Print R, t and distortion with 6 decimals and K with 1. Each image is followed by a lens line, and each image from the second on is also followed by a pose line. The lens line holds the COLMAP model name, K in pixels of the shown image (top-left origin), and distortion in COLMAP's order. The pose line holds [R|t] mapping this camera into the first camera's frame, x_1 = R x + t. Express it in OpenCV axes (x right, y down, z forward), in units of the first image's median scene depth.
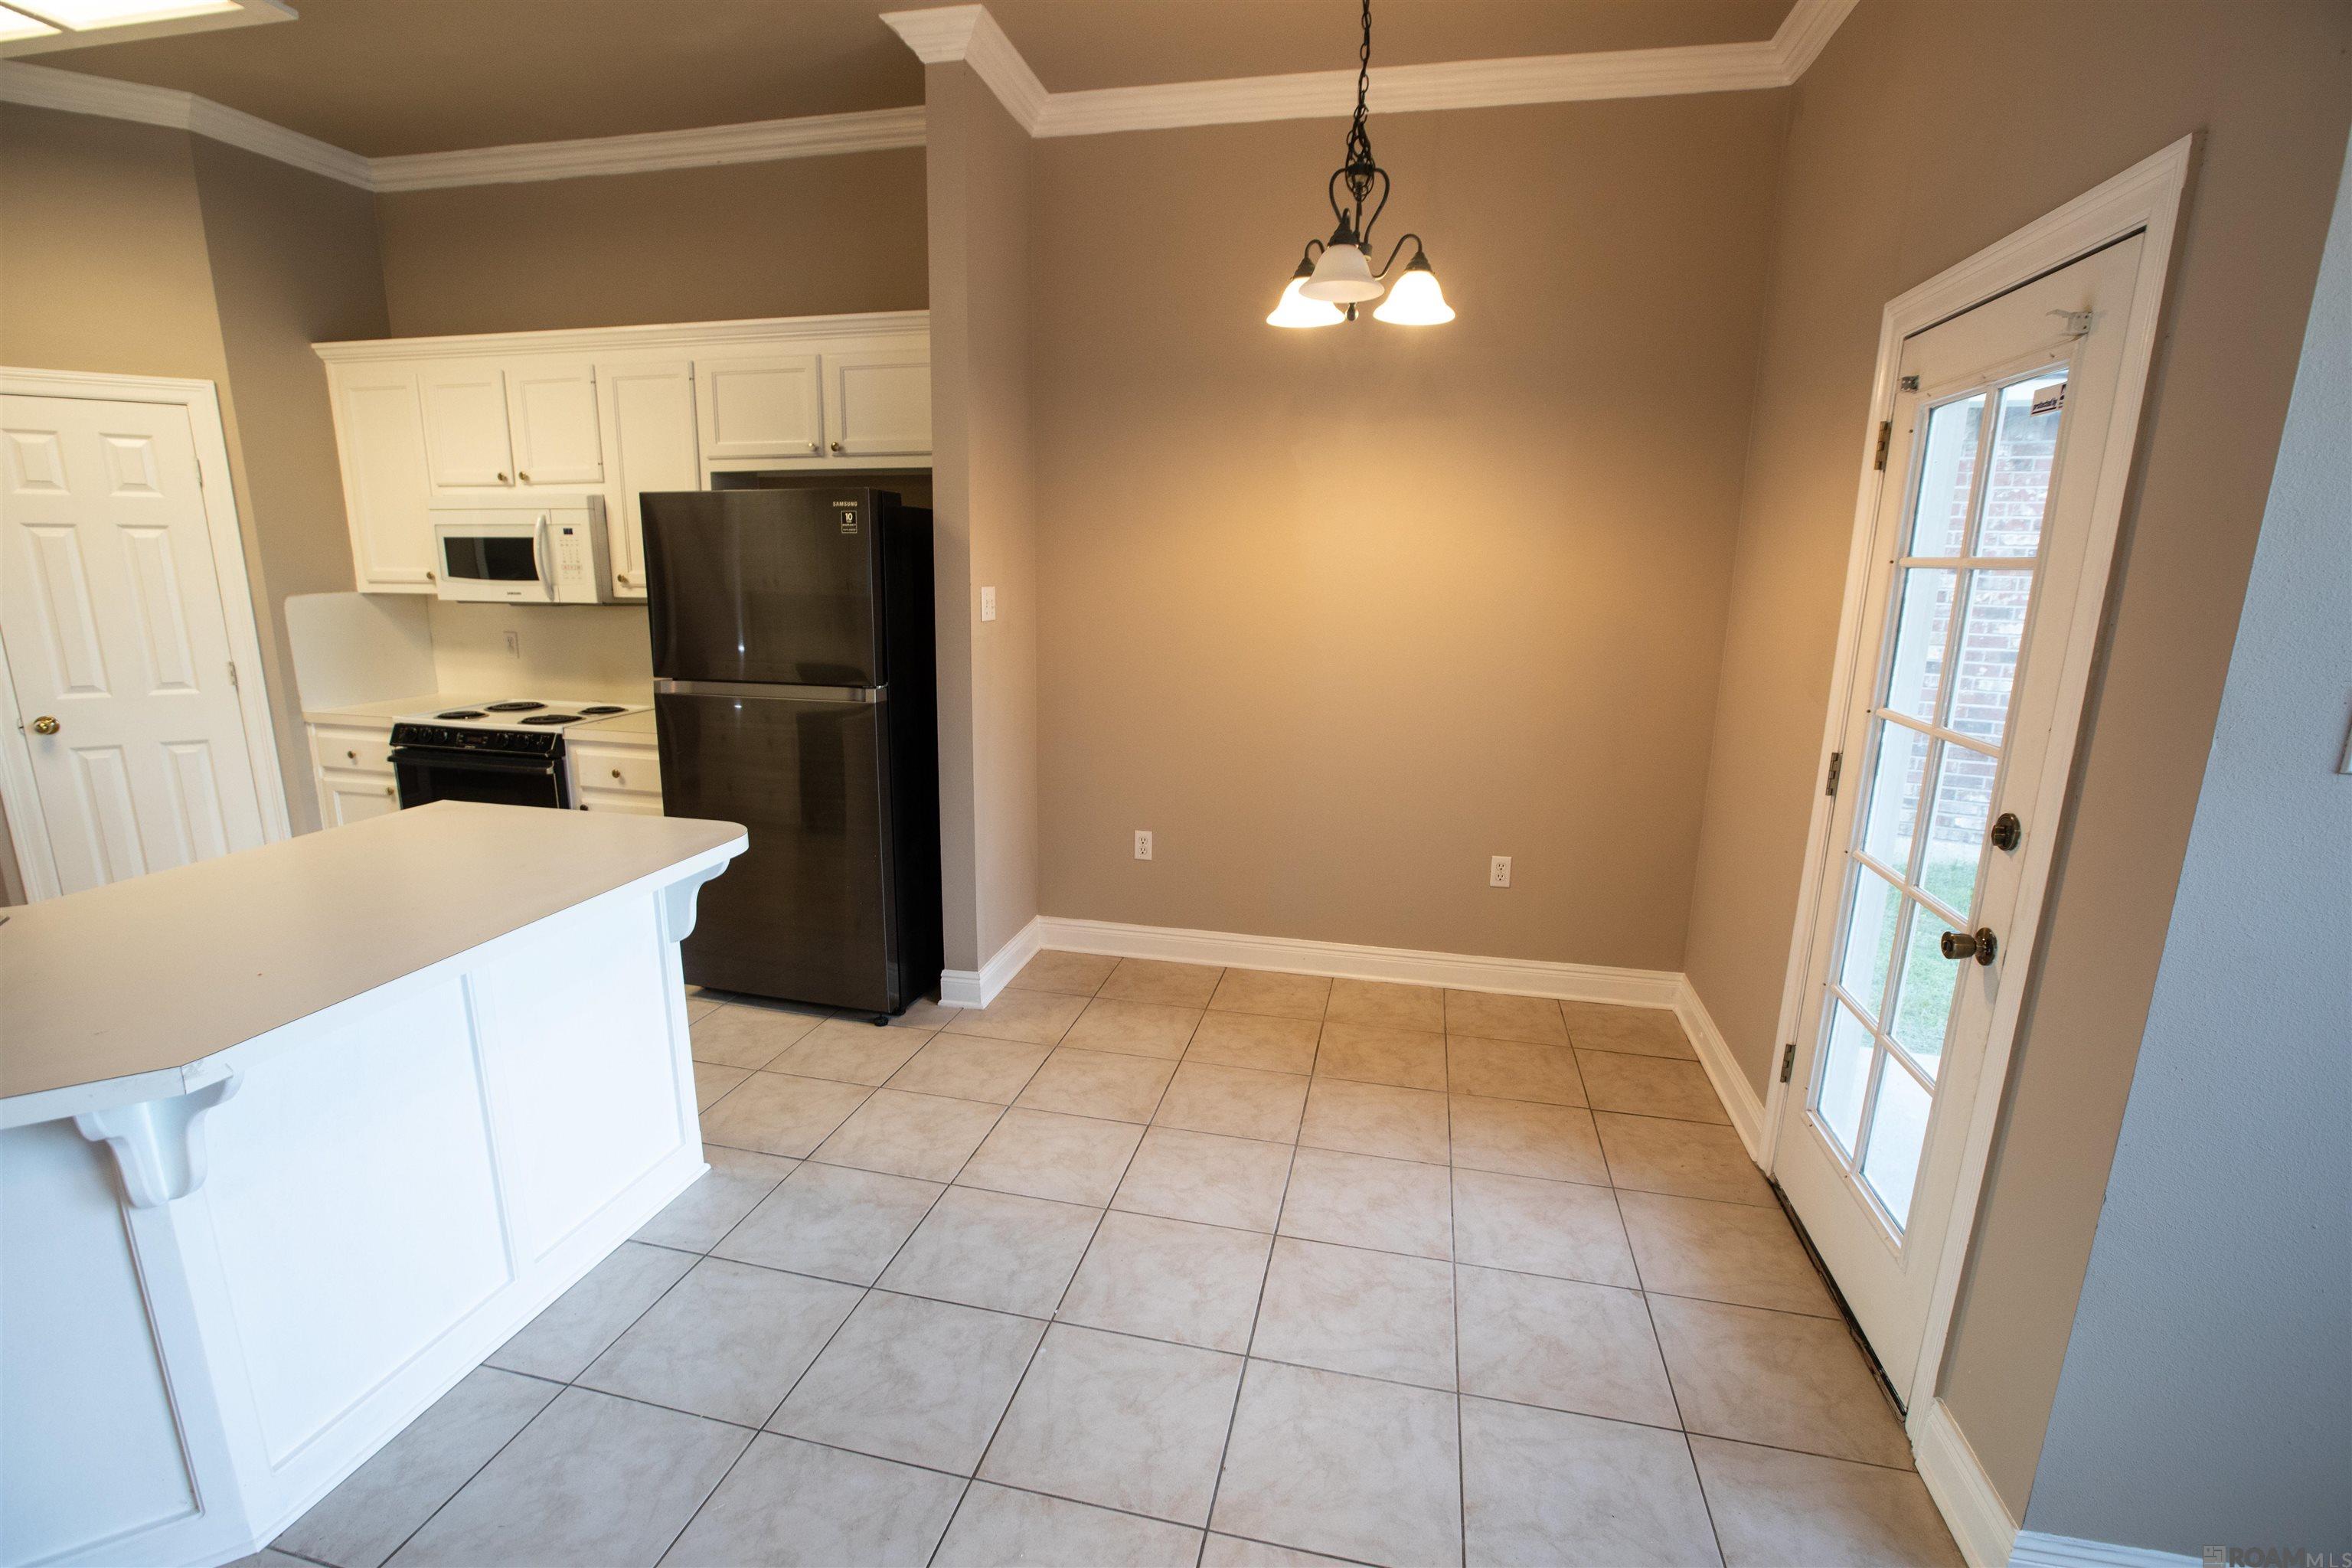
lens RADIAL K [[1063.2, 0, 1172.6], [0, 1063.2, 802.2], [0, 0, 1]] dist [-0.047335, 0.014471]
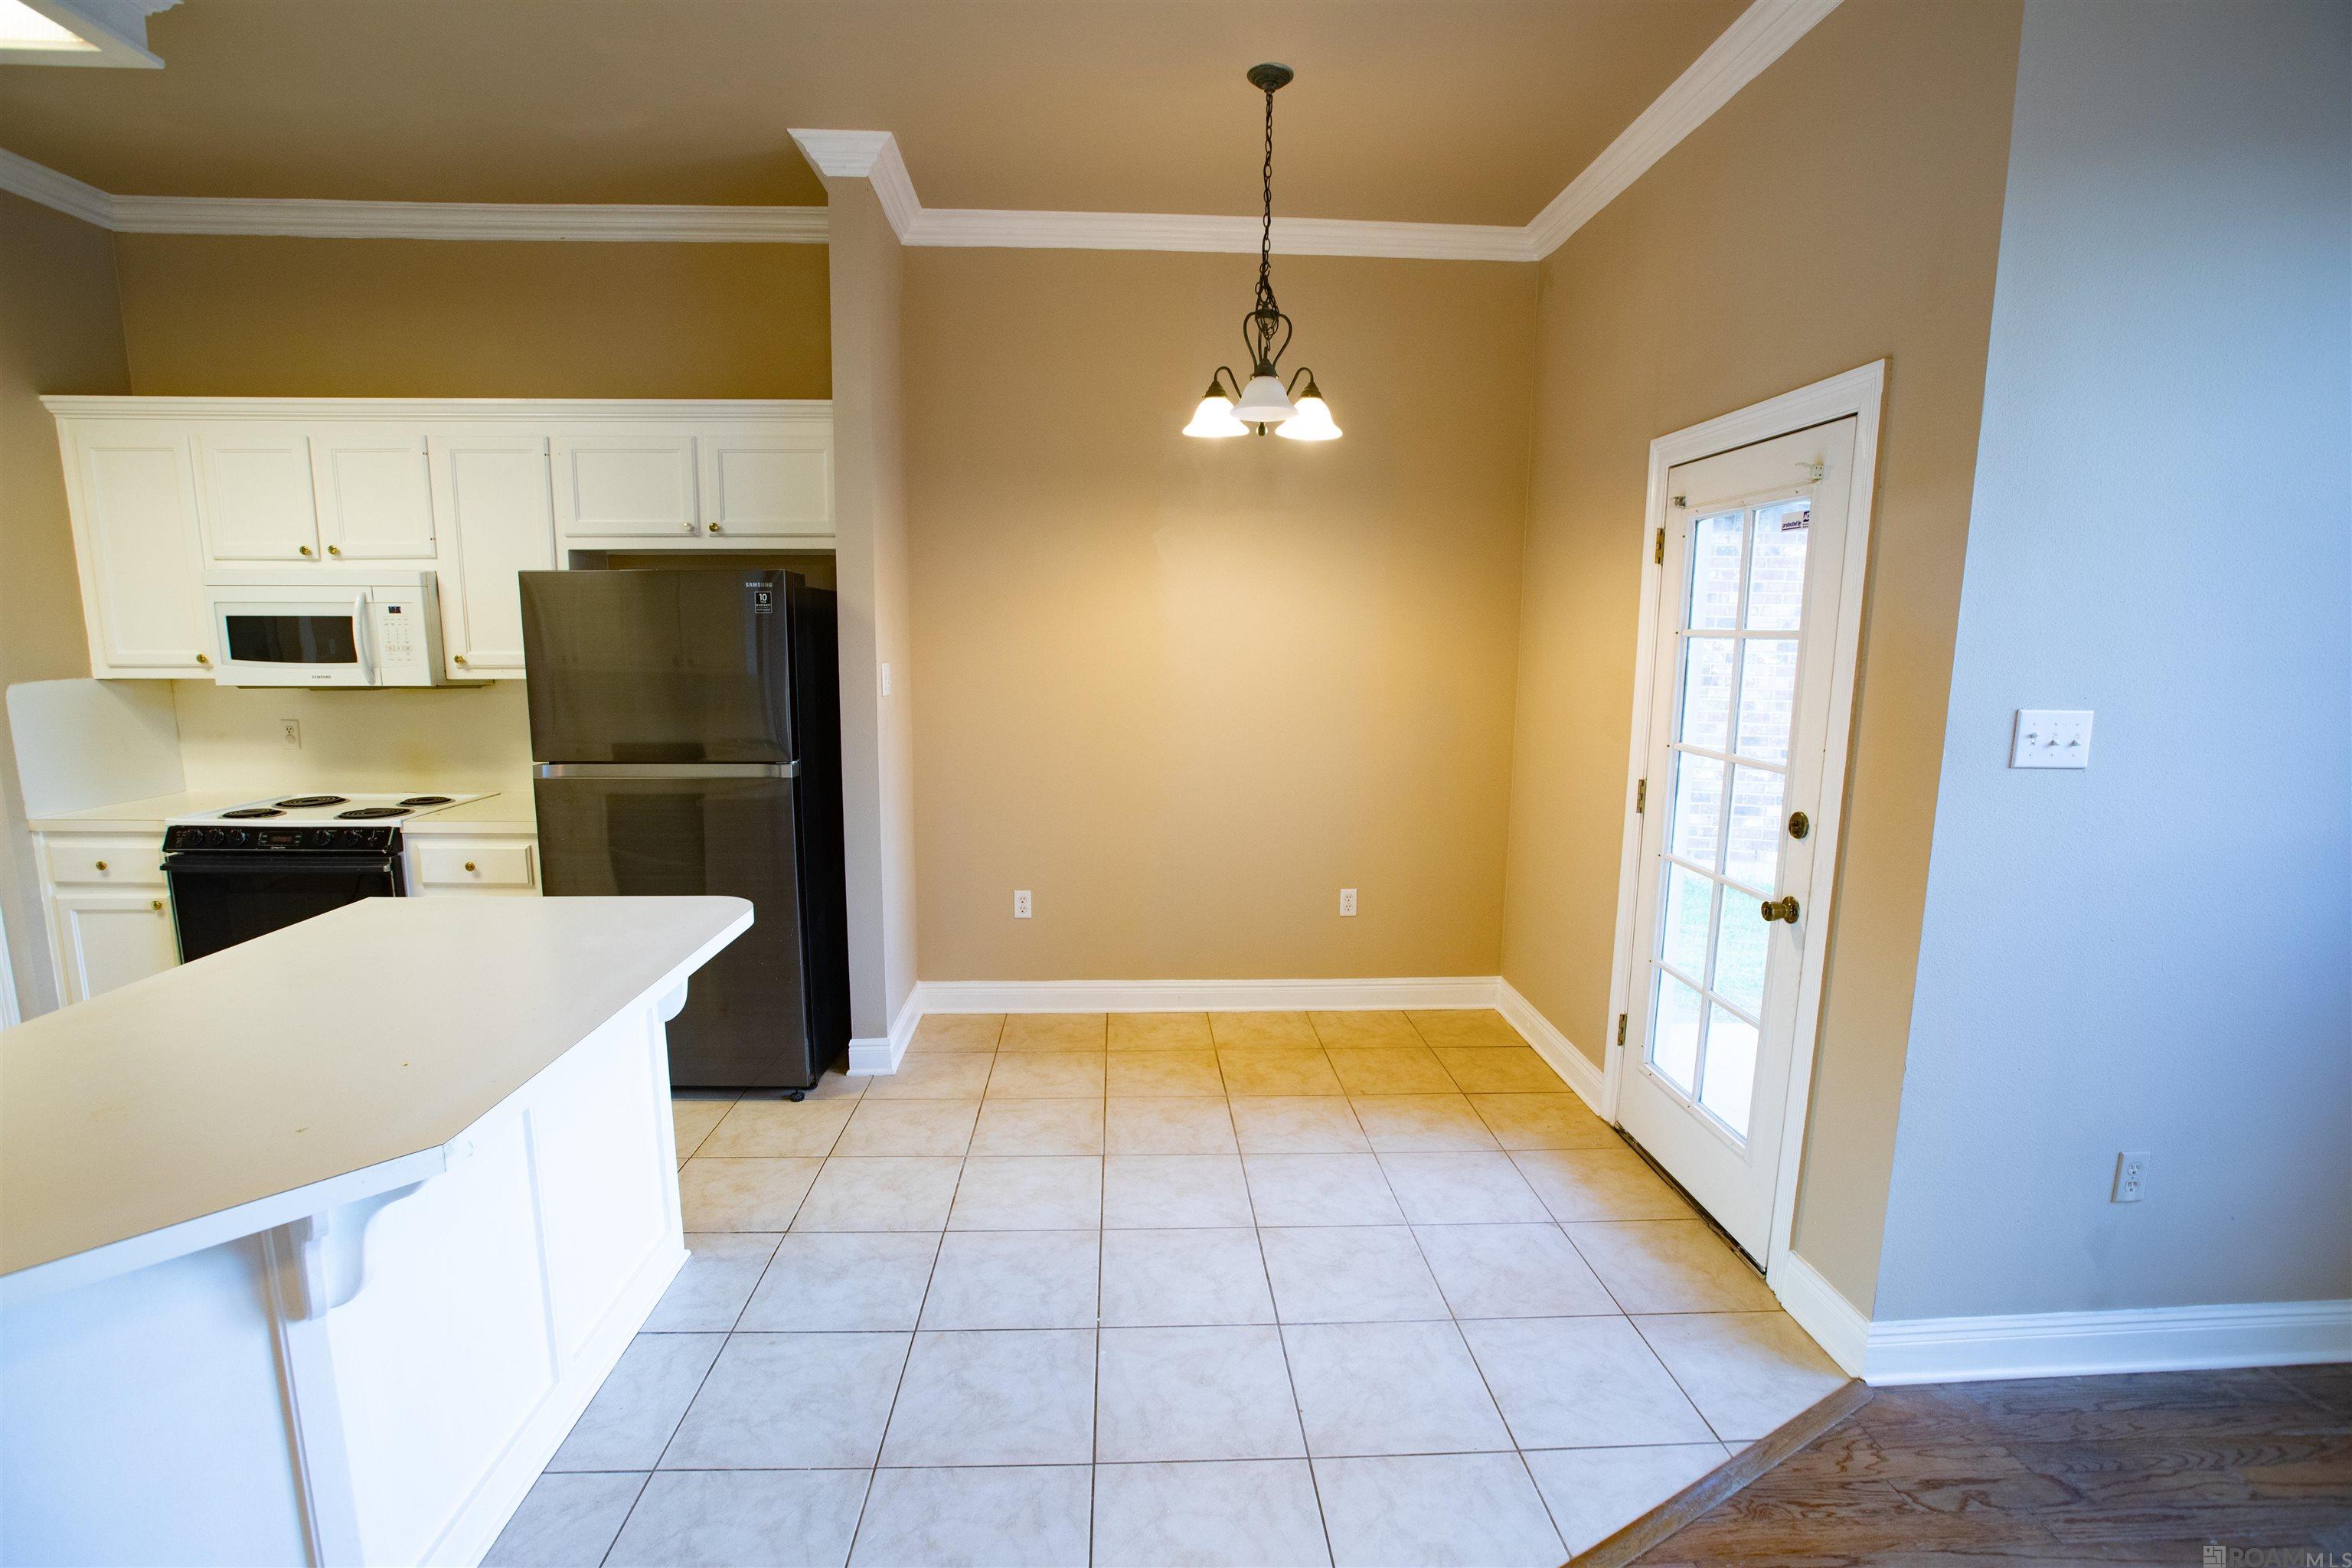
lens RADIAL K [[1062.9, 0, 1175.7], [0, 1062.9, 805.0], [0, 0, 1]] dist [-0.046571, 0.013112]
pose [[0.962153, -0.049859, 0.267909, -0.219105], [0.066449, 0.996370, -0.053212, 0.011891], [-0.264283, 0.069000, 0.961974, -0.077753]]
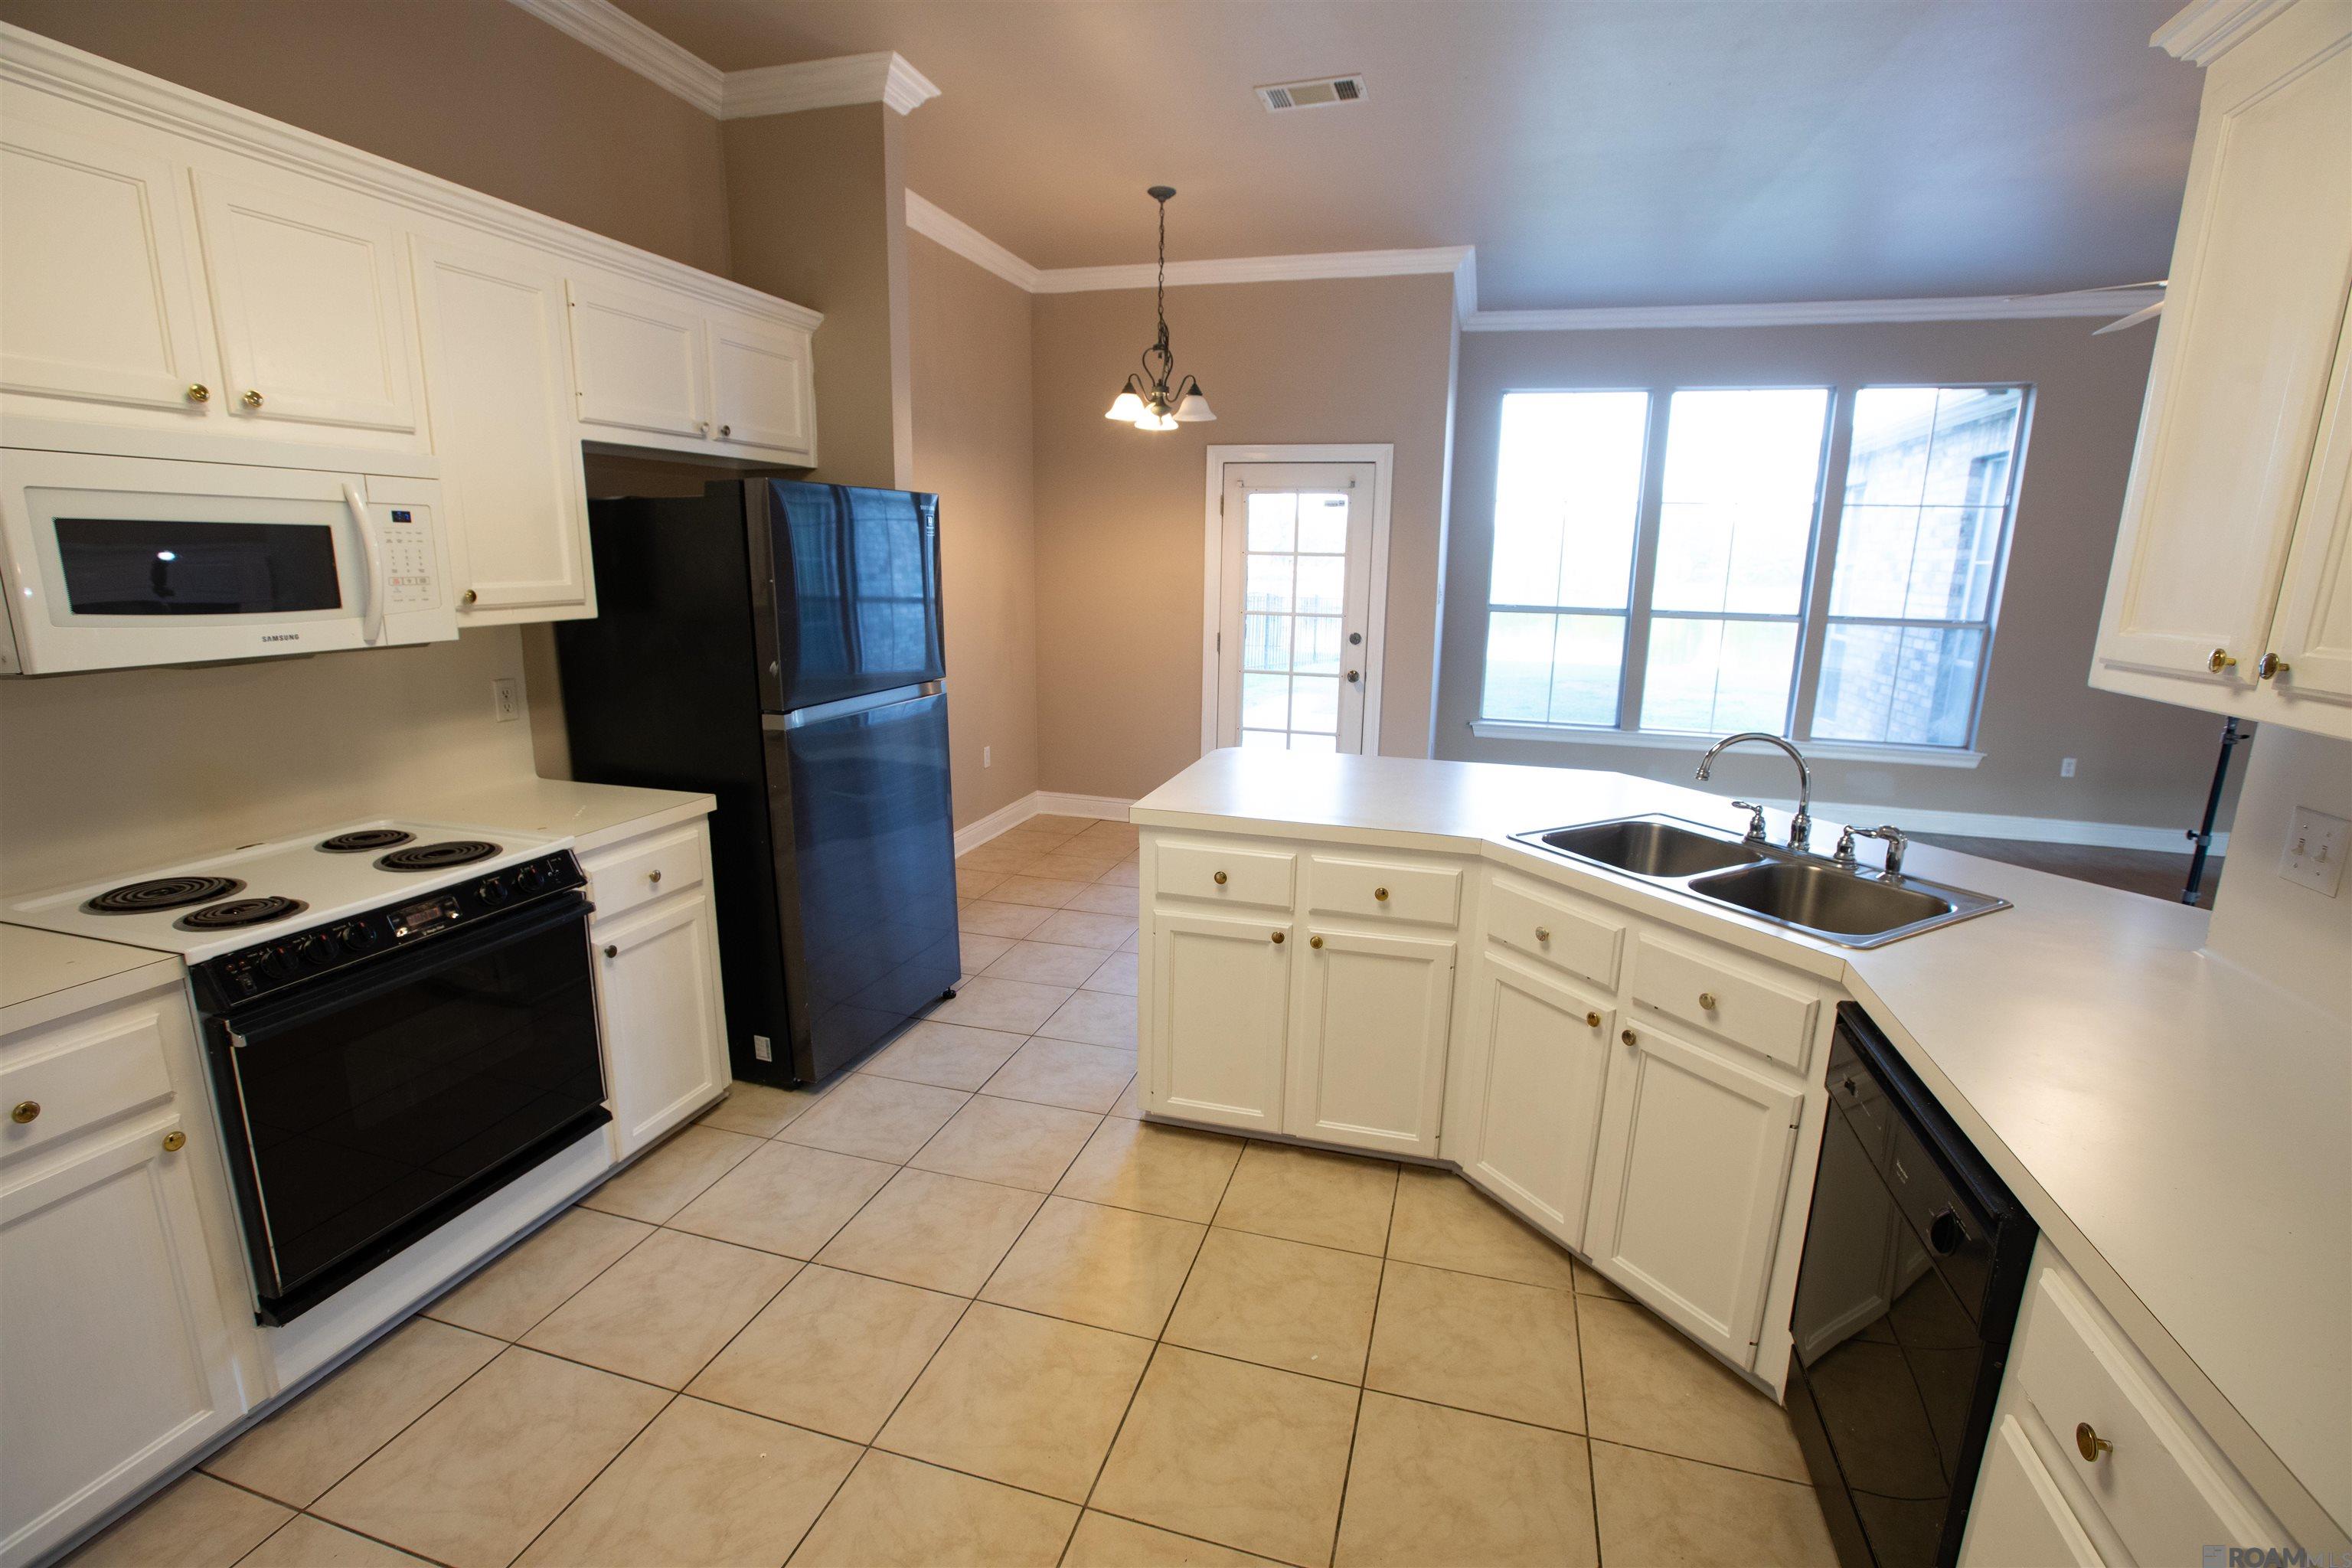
lens RADIAL K [[1062.9, 0, 1175.7], [0, 1062.9, 805.0], [0, 0, 1]] dist [-0.046571, 0.013112]
pose [[0.064255, -0.242419, 0.968042, -1.485395], [0.211146, 0.951387, 0.224233, -0.196097], [-0.975340, 0.189990, 0.112317, 0.739989]]
